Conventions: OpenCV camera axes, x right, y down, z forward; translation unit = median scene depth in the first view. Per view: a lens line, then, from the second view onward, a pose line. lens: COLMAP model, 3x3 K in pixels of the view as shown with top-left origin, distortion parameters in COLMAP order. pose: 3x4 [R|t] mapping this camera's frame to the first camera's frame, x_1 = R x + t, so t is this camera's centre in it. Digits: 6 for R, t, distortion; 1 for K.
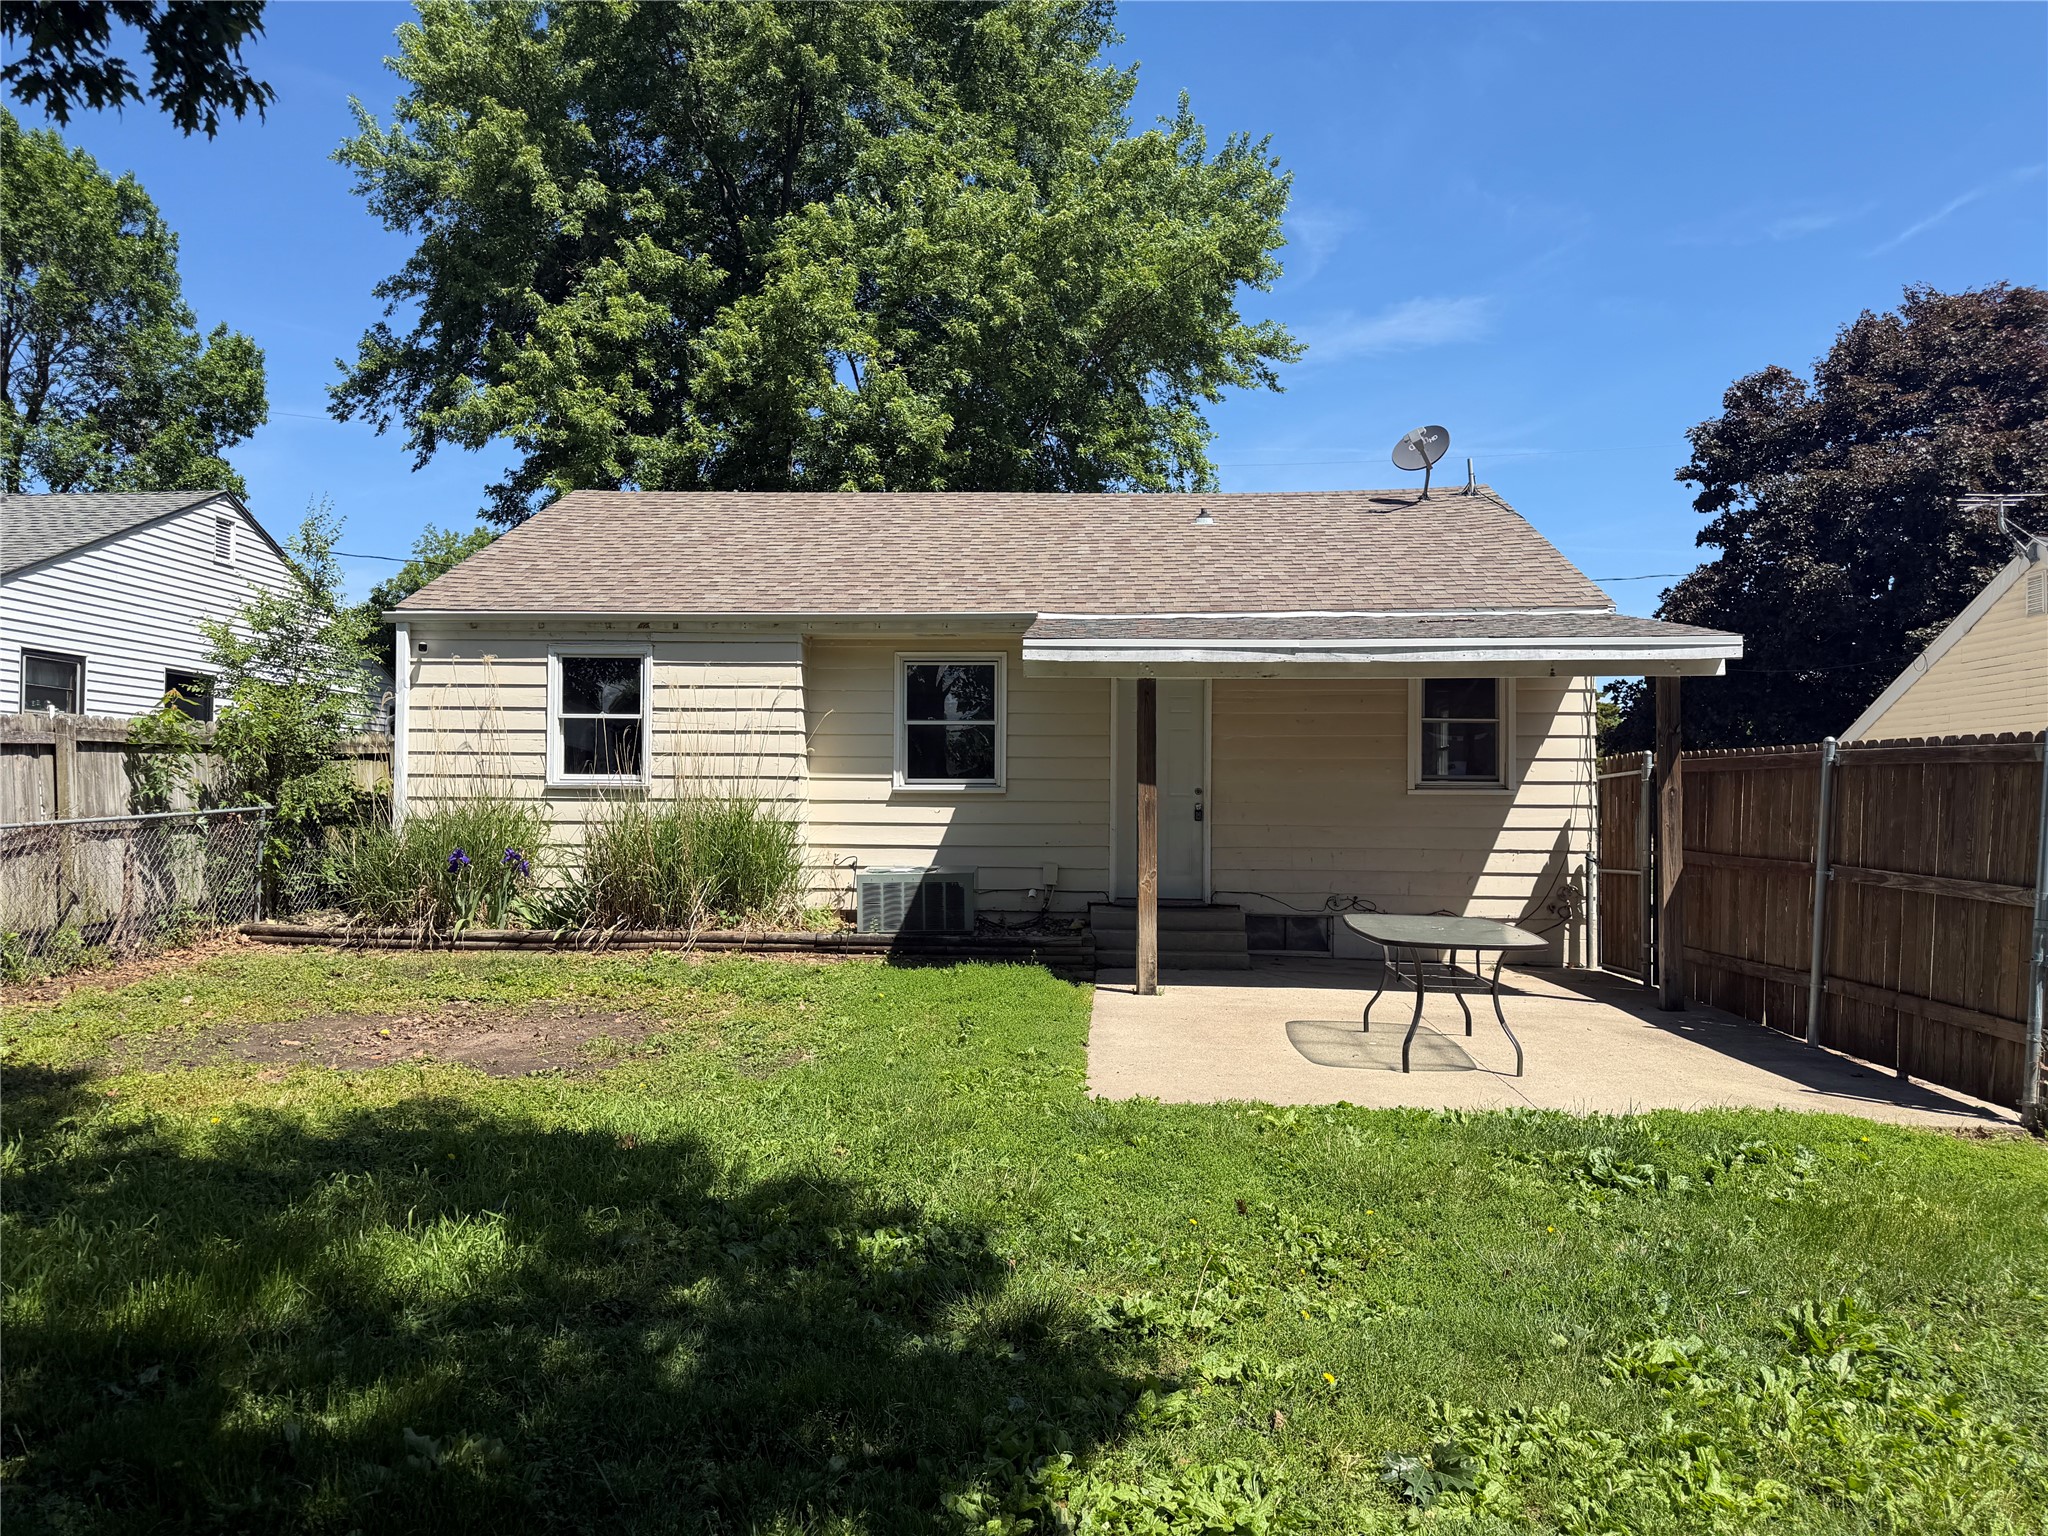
lens RADIAL K [[1424.2, 0, 1018.9], [0, 1424.2, 777.0], [0, 0, 1]] dist [0.153643, -0.261233]
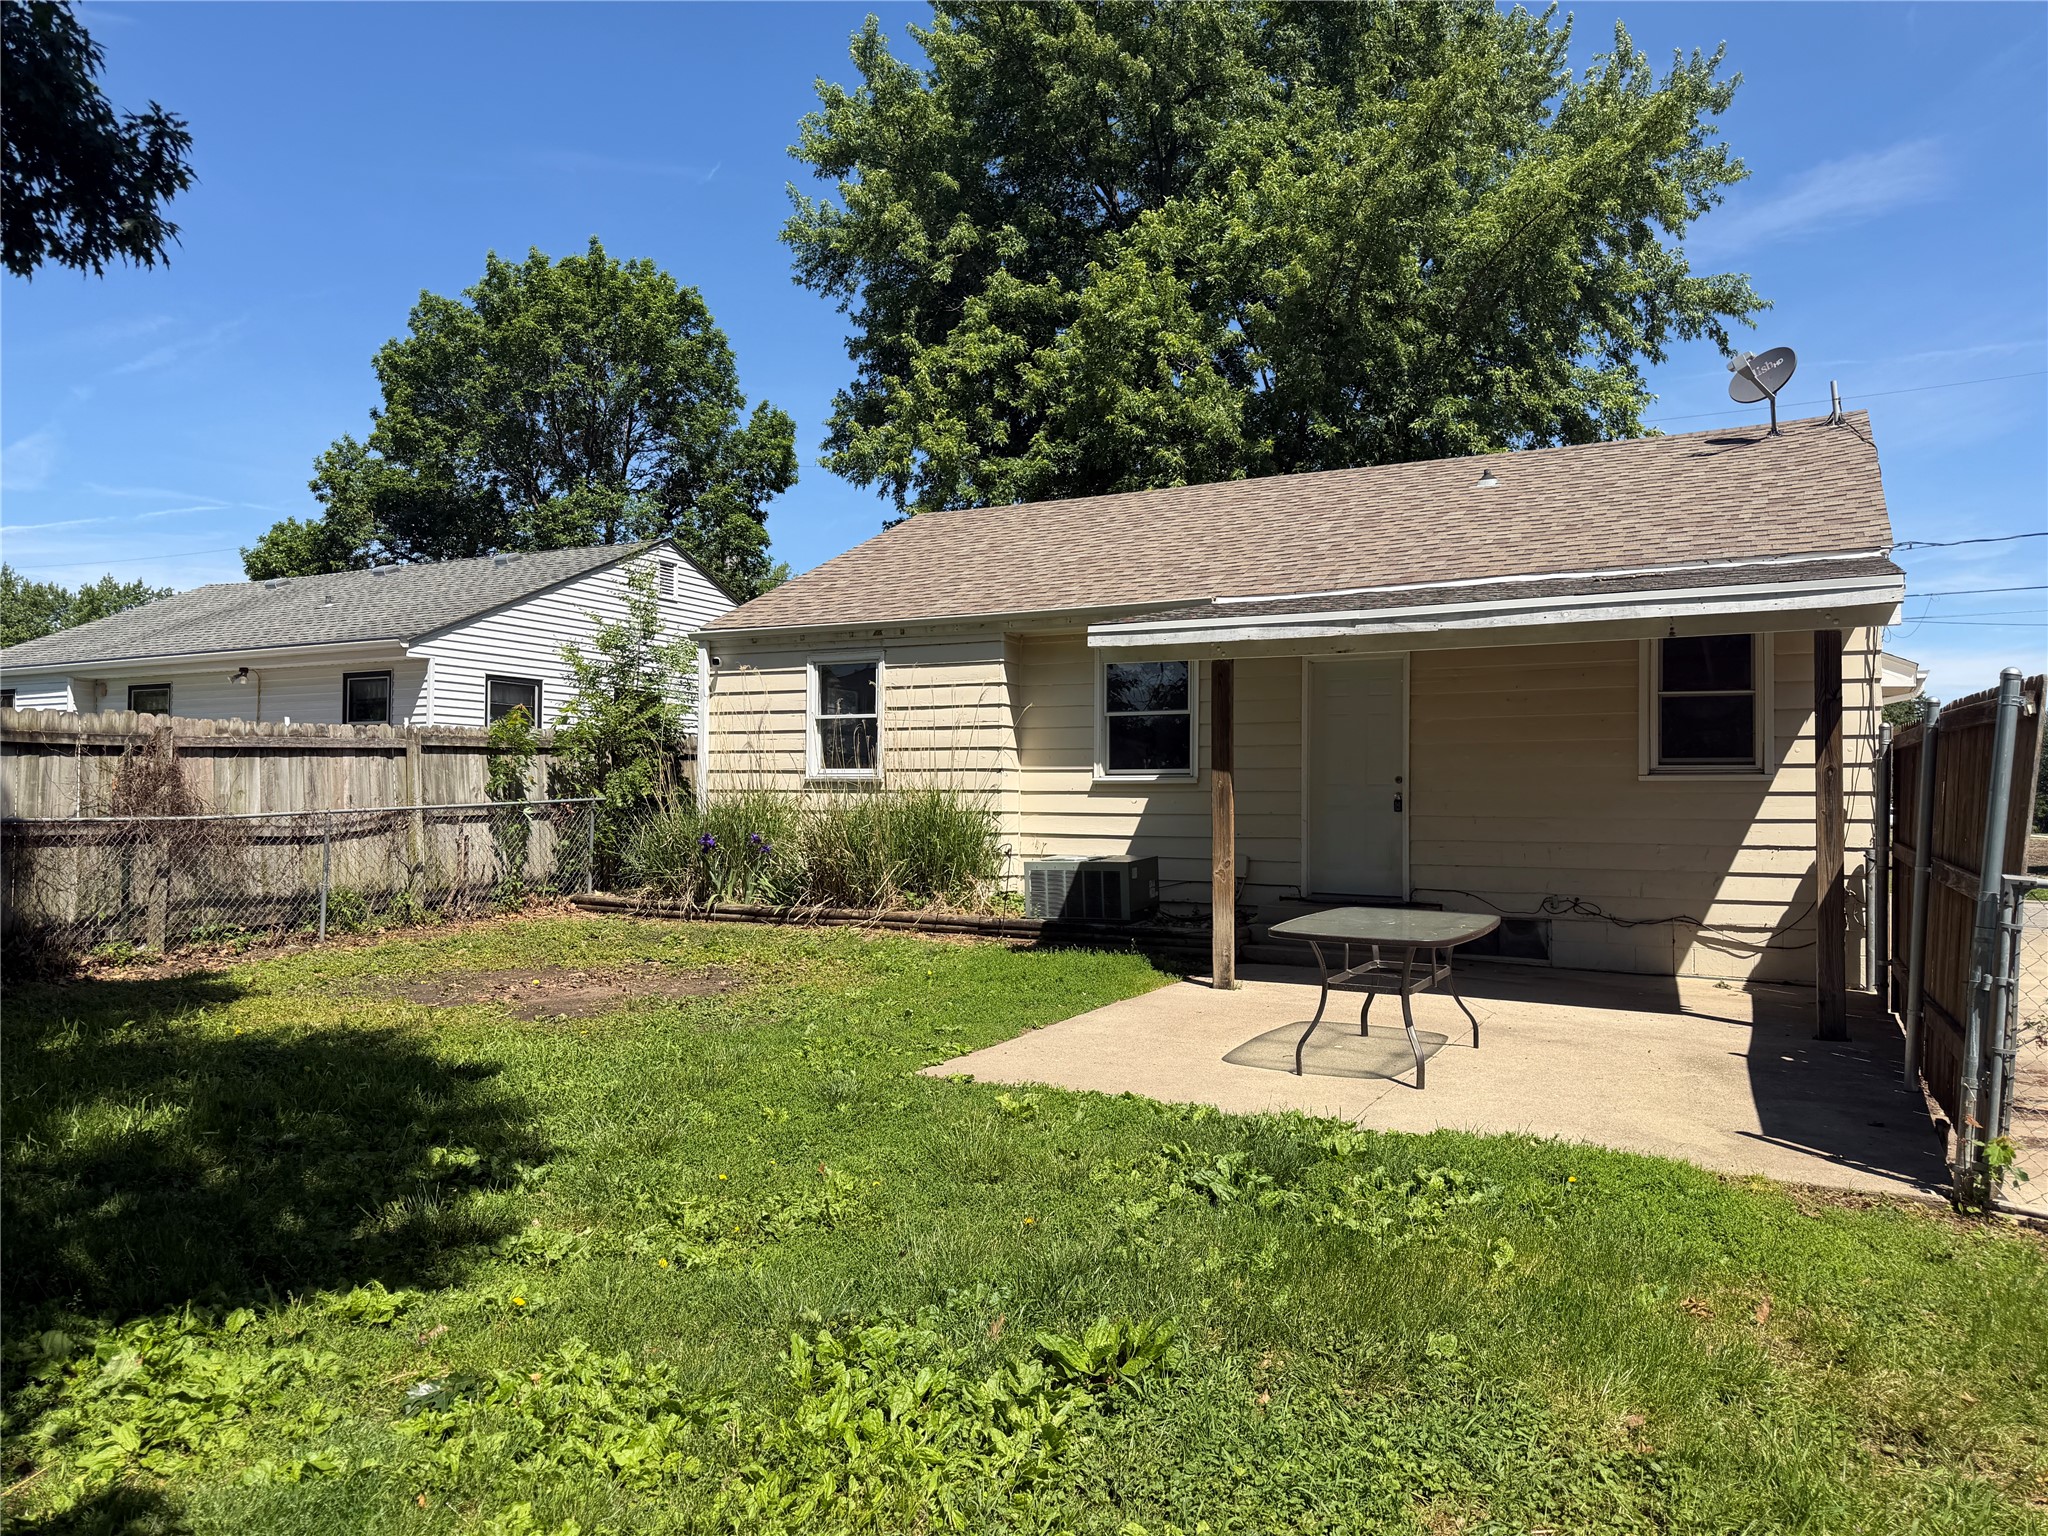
lens RADIAL K [[1424.2, 0, 1018.9], [0, 1424.2, 777.0], [0, 0, 1]] dist [0.153643, -0.261233]
pose [[0.910402, -0.008973, -0.413627, 0.287512], [0.008090, 0.999960, -0.003887, 0.009946], [0.413645, 0.000192, 0.910438, 0.052258]]
